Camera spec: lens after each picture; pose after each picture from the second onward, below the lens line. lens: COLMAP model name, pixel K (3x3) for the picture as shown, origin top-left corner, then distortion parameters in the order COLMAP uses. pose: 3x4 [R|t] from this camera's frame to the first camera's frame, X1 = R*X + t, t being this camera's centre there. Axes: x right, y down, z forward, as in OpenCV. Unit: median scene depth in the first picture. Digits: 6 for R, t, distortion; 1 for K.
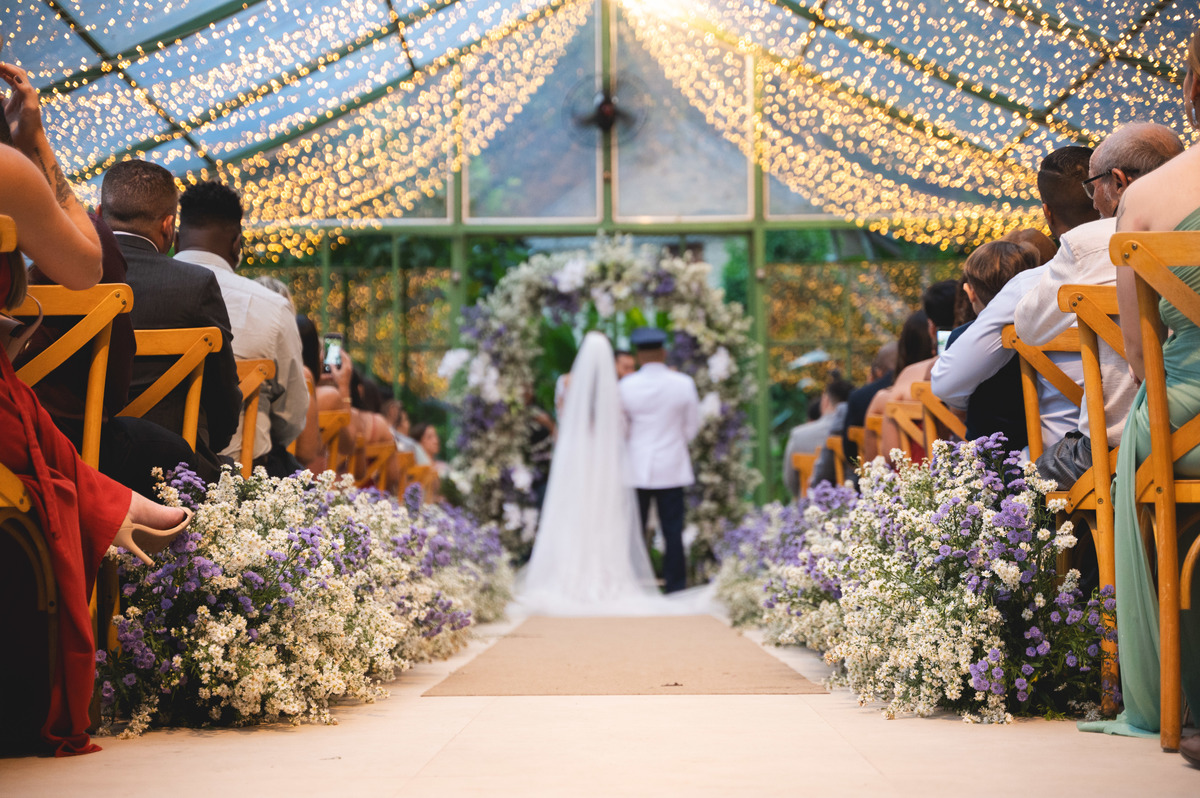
lens RADIAL K [[2120.3, 0, 600.0], [0, 2120.3, 399.0], [0, 0, 1]] dist [0.005991, 0.005954]
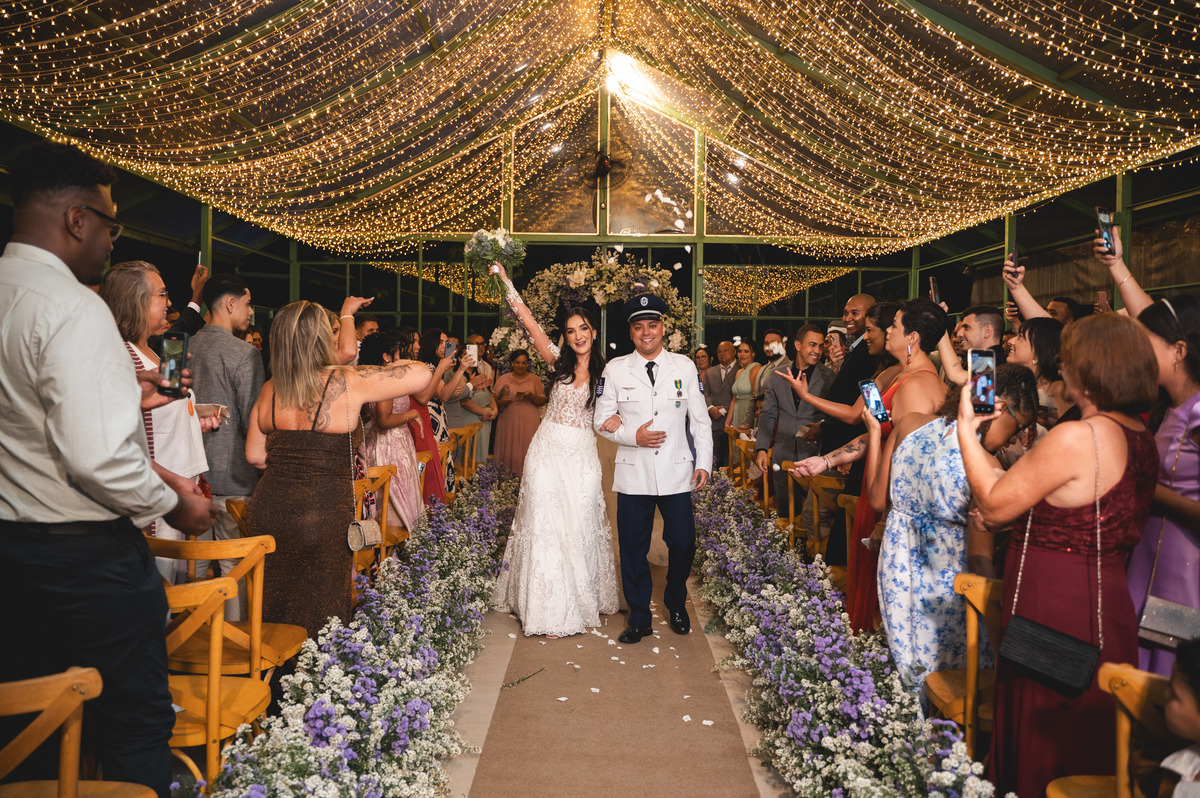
lens RADIAL K [[1023.0, 0, 593.7], [0, 1023.0, 400.4], [0, 0, 1]] dist [-0.001283, 0.000893]
pose [[0.999799, 0.017768, 0.009318, -0.007871], [-0.018812, 0.991659, 0.127510, -0.063758], [-0.006975, -0.127660, 0.991794, 0.258233]]
